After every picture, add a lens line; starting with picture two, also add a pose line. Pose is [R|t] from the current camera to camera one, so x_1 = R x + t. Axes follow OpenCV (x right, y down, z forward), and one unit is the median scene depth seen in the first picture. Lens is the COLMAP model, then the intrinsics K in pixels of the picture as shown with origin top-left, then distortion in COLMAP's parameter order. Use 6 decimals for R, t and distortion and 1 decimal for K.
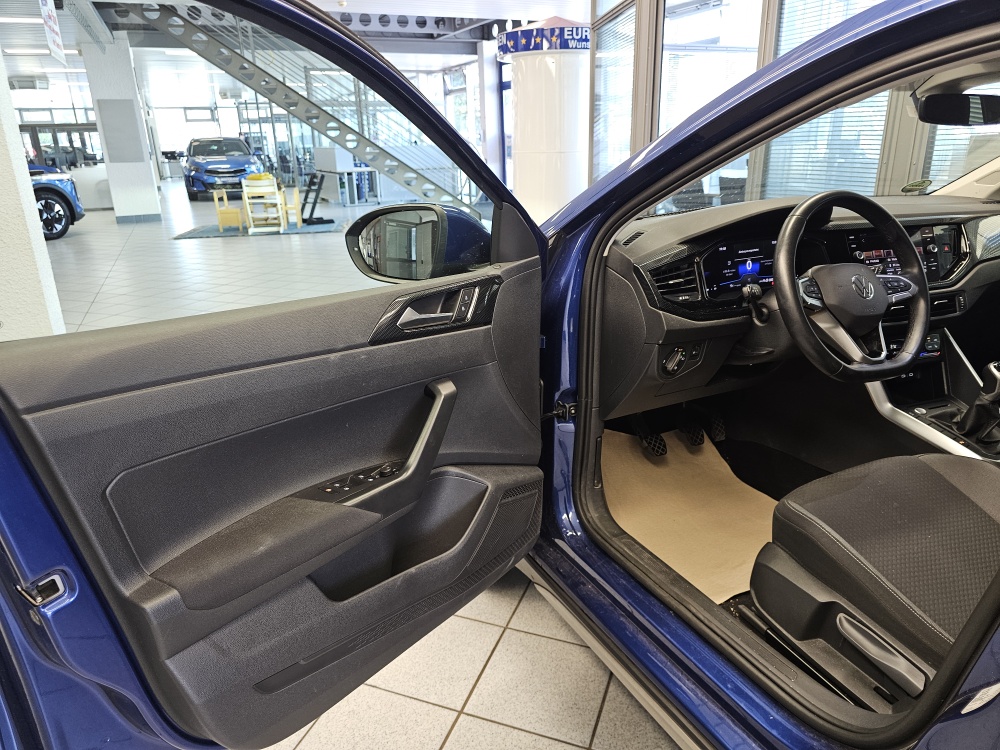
lens RADIAL K [[672.9, 0, 500.2], [0, 672.9, 374.1], [0, 0, 1]] dist [0.027024, -0.028418]
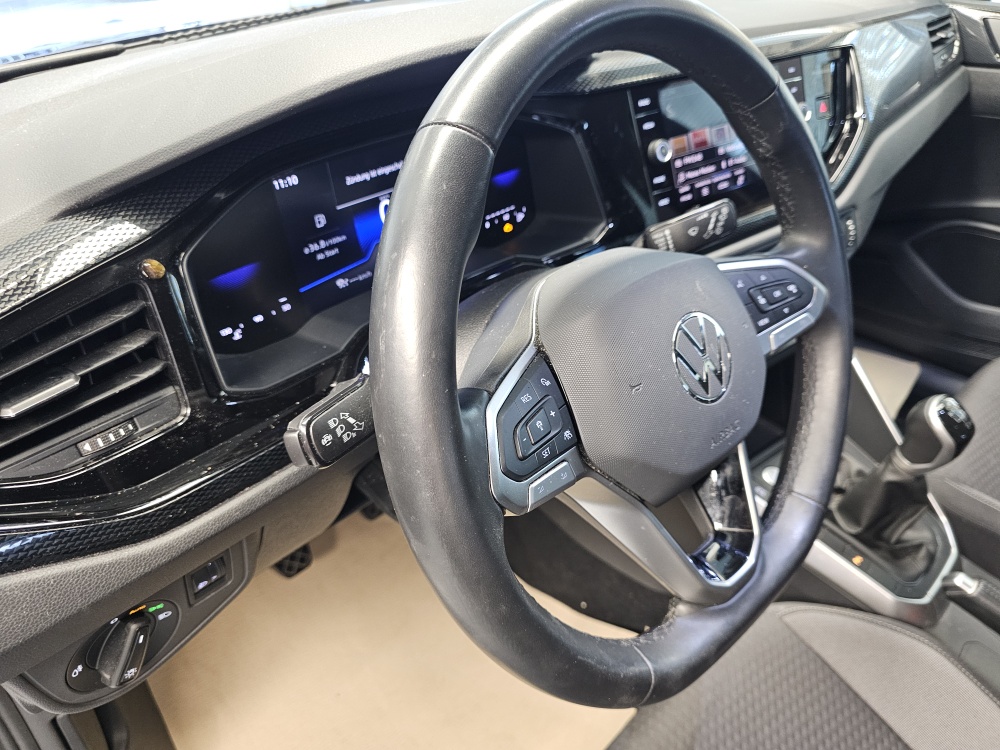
lens RADIAL K [[691.1, 0, 496.9], [0, 691.1, 375.0], [0, 0, 1]] dist [0.023401, -0.041512]
pose [[0.948935, -0.166676, 0.267846, 0.060687], [0.085822, 0.953404, 0.289232, -0.035020], [-0.303573, -0.251475, 0.919023, 0.122697]]
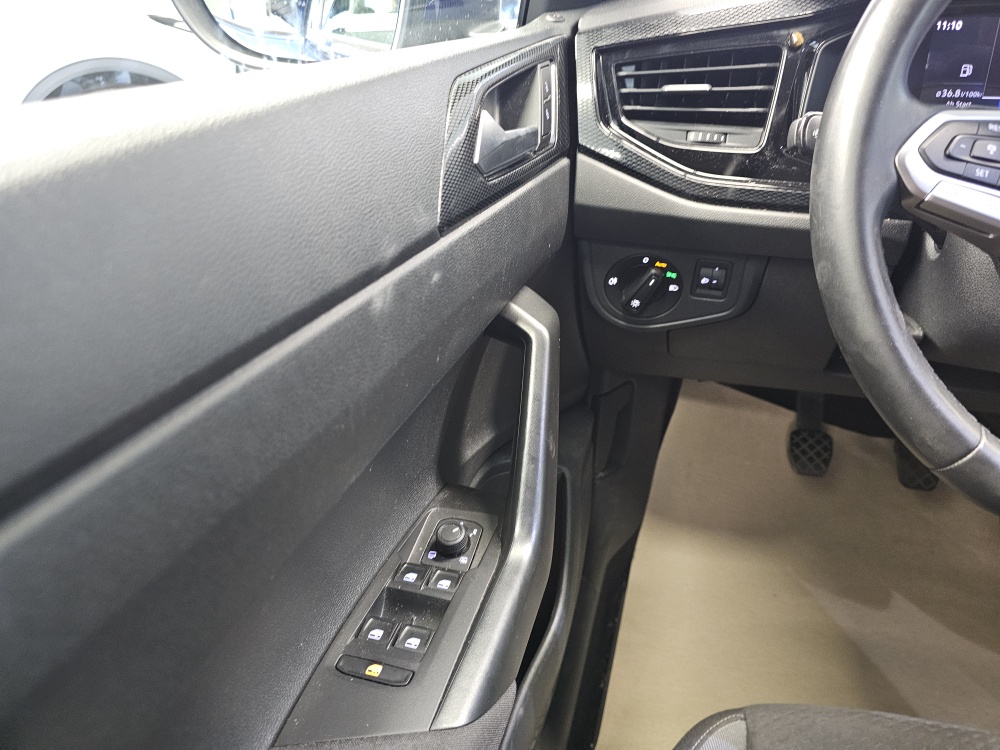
lens RADIAL K [[688.3, 0, 498.9], [0, 688.3, 357.5], [0, 0, 1]] dist [0.032108, -0.042269]
pose [[0.734368, 0.325245, -0.595751, 0.081271], [-0.208288, 0.943353, 0.258265, -0.012067], [0.646003, -0.065574, 0.760513, 0.104534]]
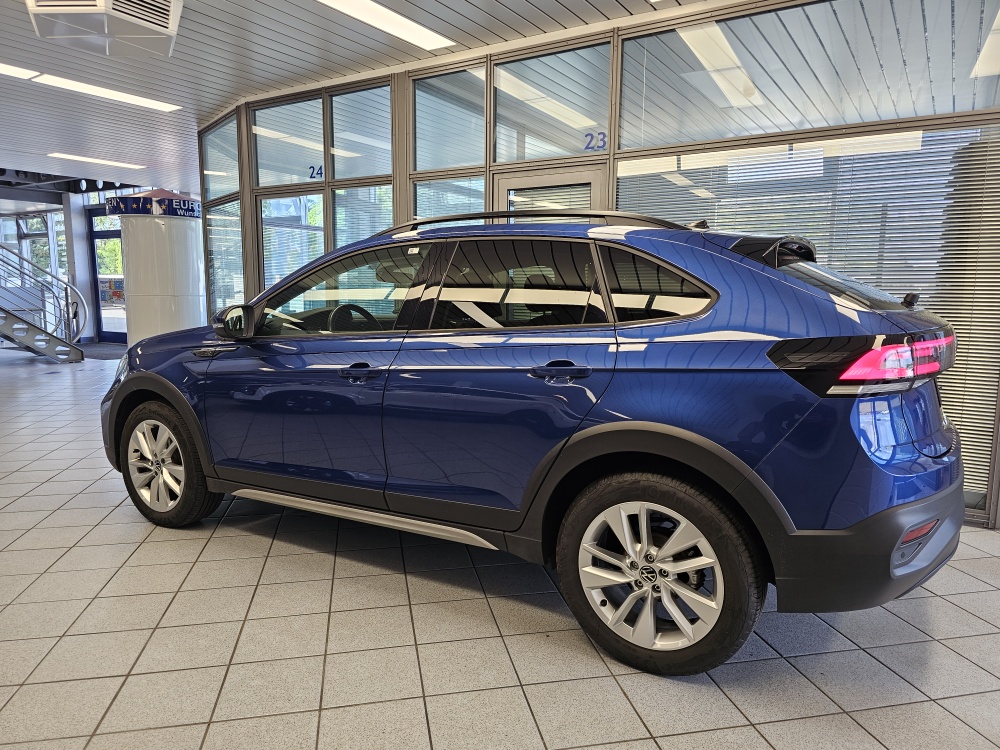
lens RADIAL K [[663.0, 0, 503.0], [0, 663.0, 374.7], [0, 0, 1]] dist [0.042654, -0.032758]
pose [[0.837876, -0.035769, 0.544687, -0.074808], [0.150211, 0.974434, -0.167076, 0.089562], [-0.524786, 0.221807, 0.821828, -0.239381]]
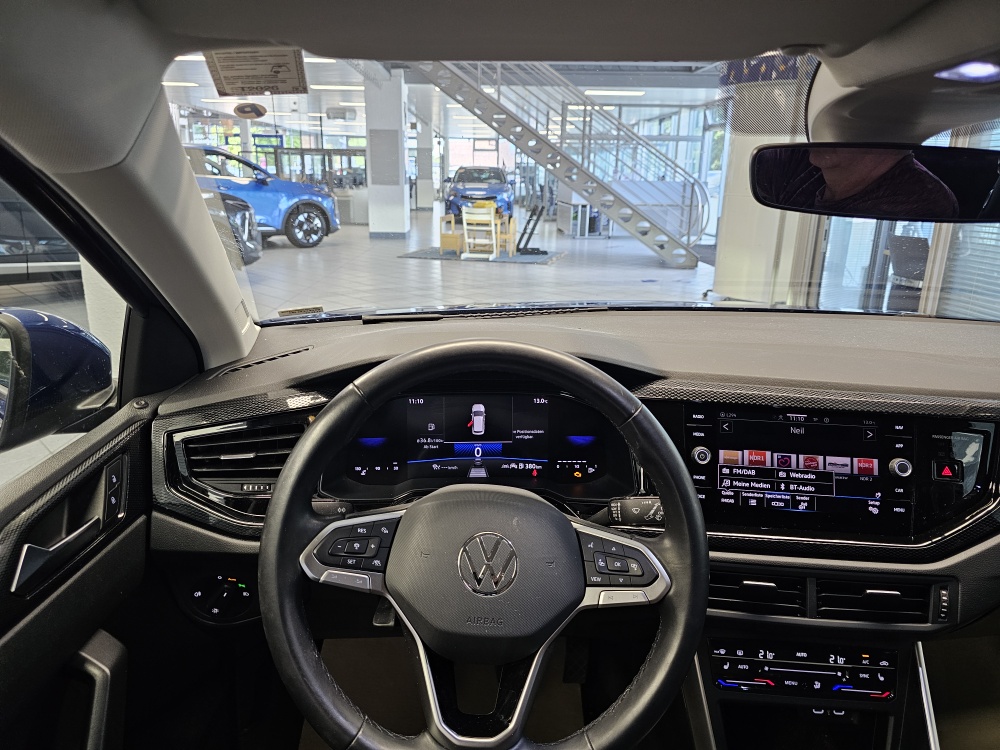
lens RADIAL K [[674.7, 0, 487.3], [0, 674.7, 356.1], [0, 0, 1]] dist [0.059602, -0.073192]
pose [[0.913573, 0.144622, -0.380091, 0.112520], [-0.170602, 0.984705, -0.035379, -0.040363], [0.369161, 0.097166, 0.924272, 0.093228]]
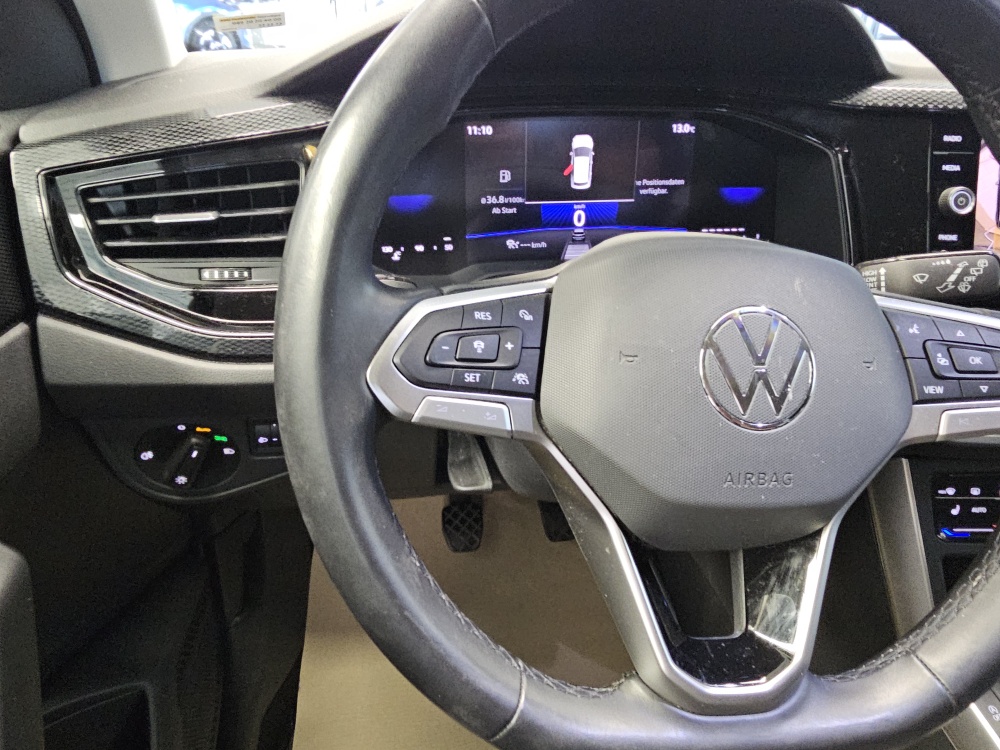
lens RADIAL K [[685.0, 0, 488.3], [0, 685.0, 366.3], [0, 0, 1]] dist [0.000395, -0.000319]
pose [[0.948247, 0.187130, -0.256534, 0.083633], [-0.142760, 0.972884, 0.181980, -0.025409], [0.283632, -0.135939, 0.949249, 0.125306]]
